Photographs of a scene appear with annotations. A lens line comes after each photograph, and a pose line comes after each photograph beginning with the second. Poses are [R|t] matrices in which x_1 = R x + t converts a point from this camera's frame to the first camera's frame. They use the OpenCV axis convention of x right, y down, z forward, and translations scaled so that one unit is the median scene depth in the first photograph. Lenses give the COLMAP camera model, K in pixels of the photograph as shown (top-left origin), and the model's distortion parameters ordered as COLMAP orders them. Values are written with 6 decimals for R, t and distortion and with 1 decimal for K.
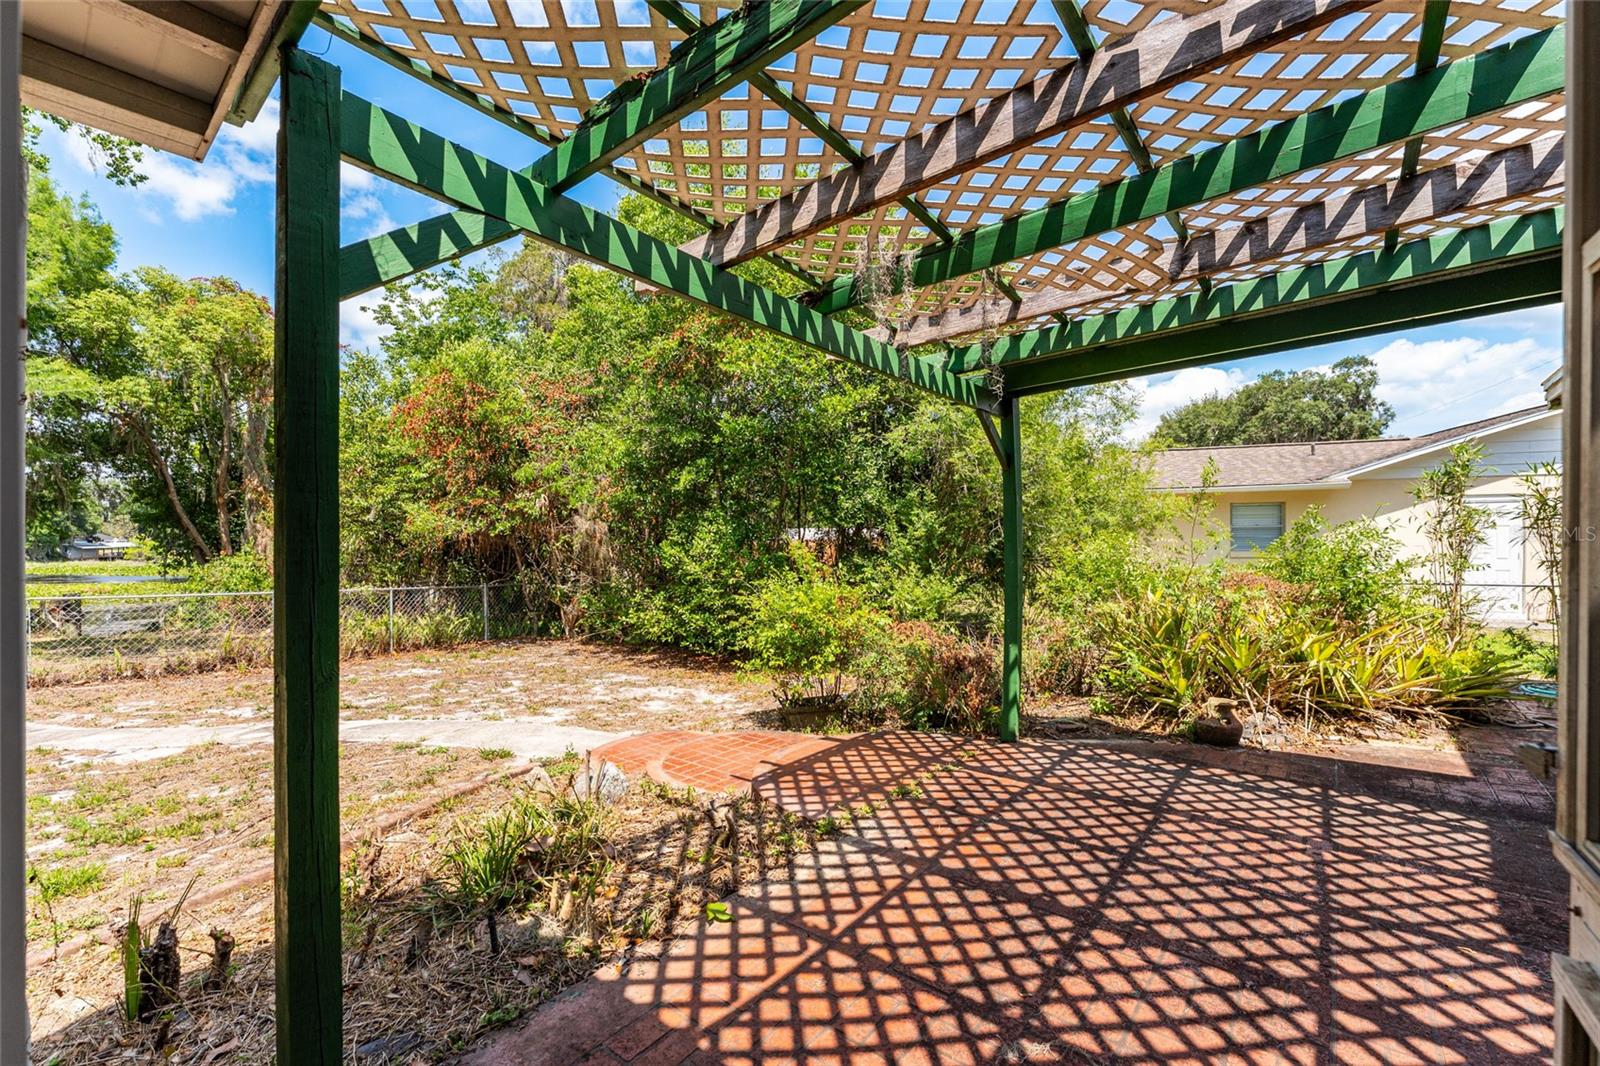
lens RADIAL K [[665.7, 0, 795.9], [0, 665.7, 538.0], [0, 0, 1]] dist [0.000484, 0.001435]
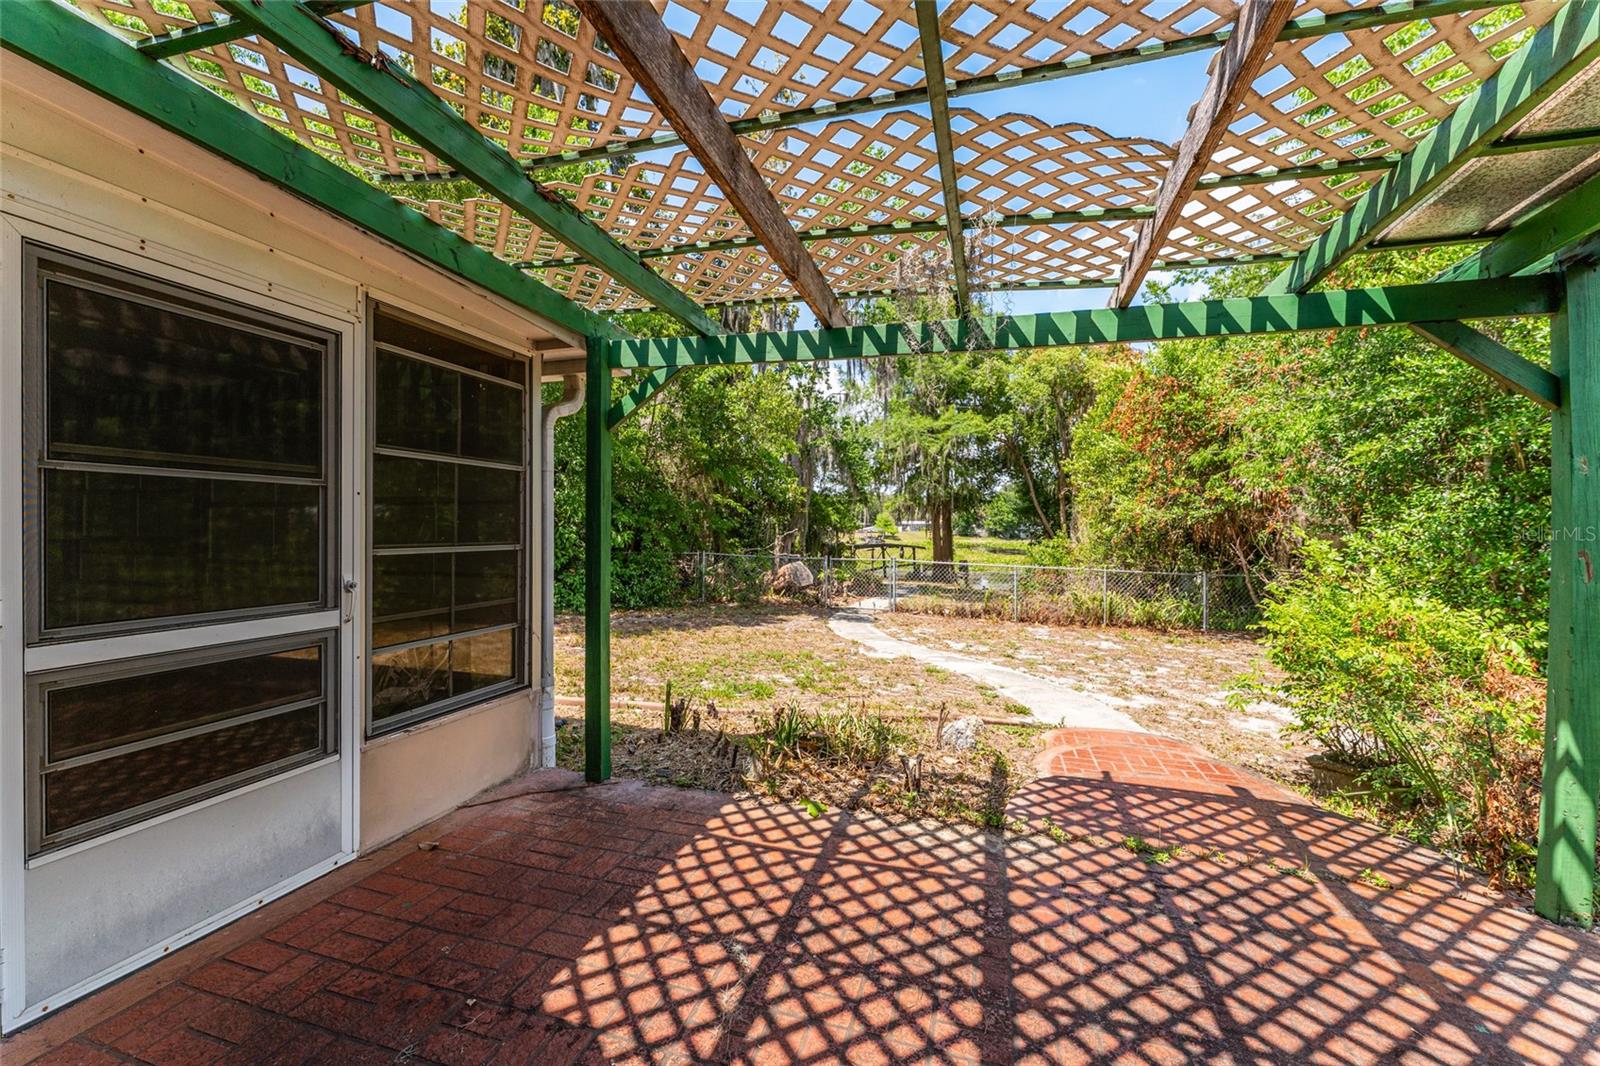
lens RADIAL K [[632.9, 0, 794.4], [0, 632.9, 528.1], [0, 0, 1]] dist [-0.002981, 0.000930]
pose [[0.384441, 0.008177, -0.923113, 0.901593], [-0.004058, 0.999966, 0.007168, -0.012381], [0.923140, 0.000991, 0.384462, 0.396700]]
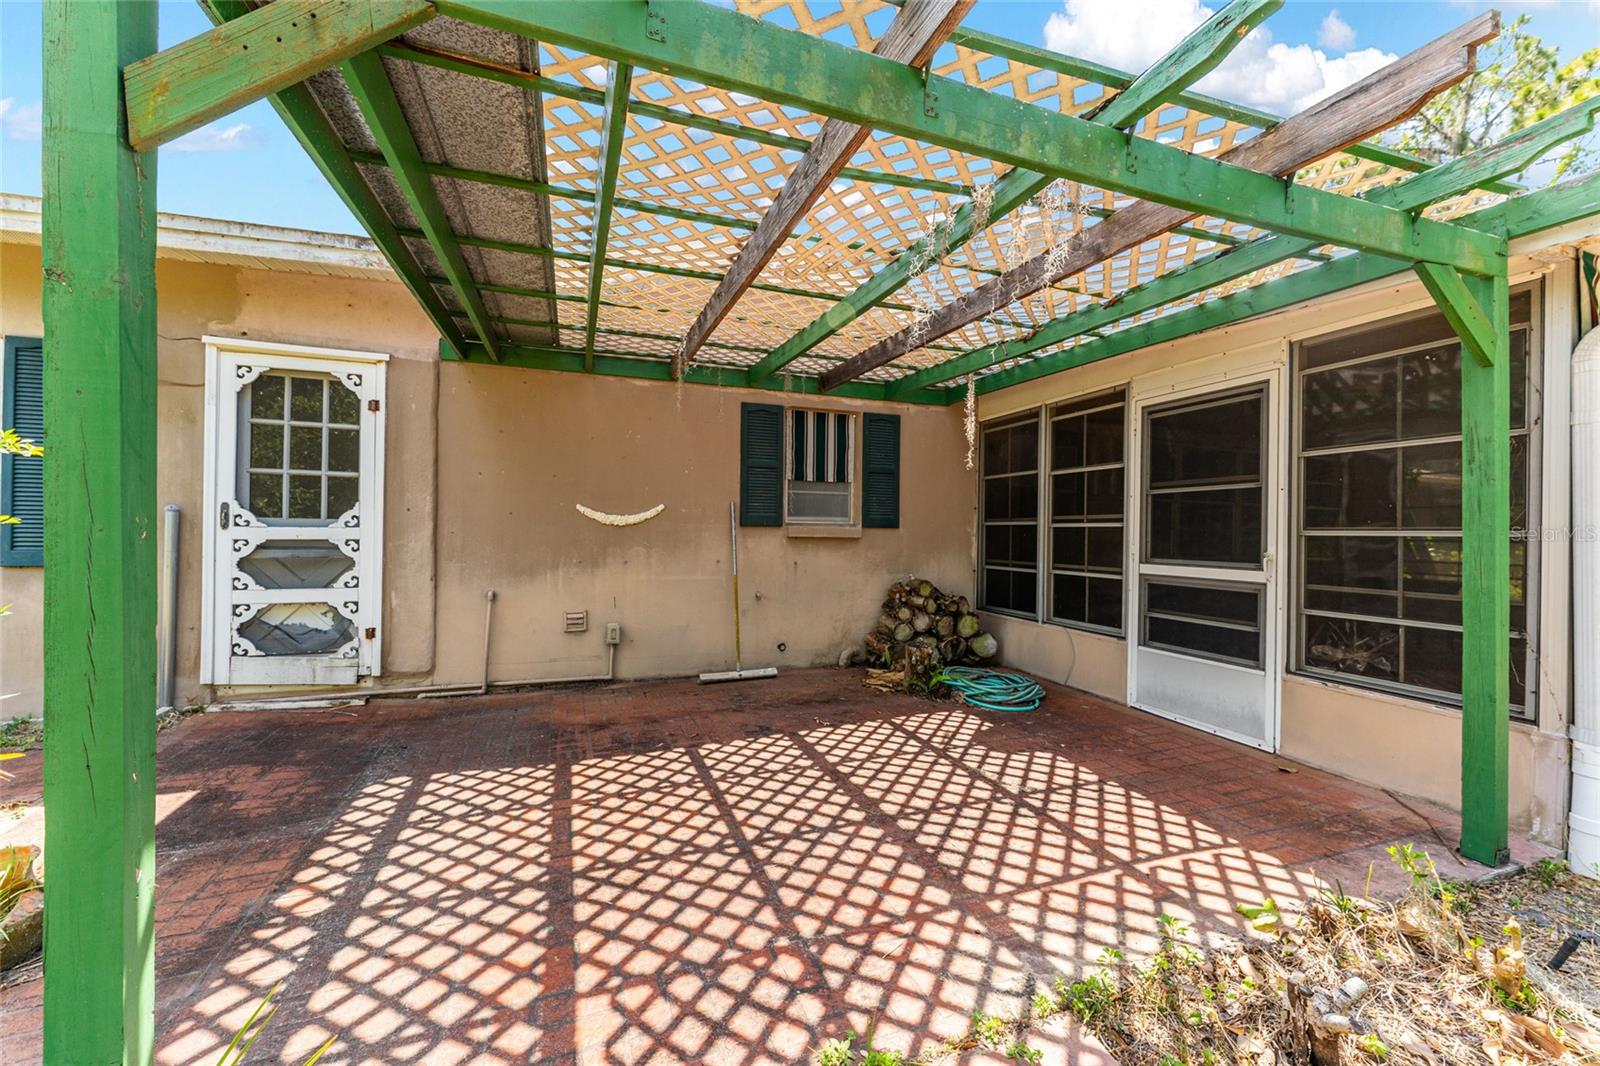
lens RADIAL K [[650.5, 0, 804.0], [0, 650.5, 529.2], [0, 0, 1]] dist [0.003151, 0.000206]
pose [[-0.868861, -0.004431, 0.495037, -0.014303], [-0.013346, 0.999806, -0.014473, 0.058874], [-0.494877, -0.019182, -0.868752, 1.784182]]
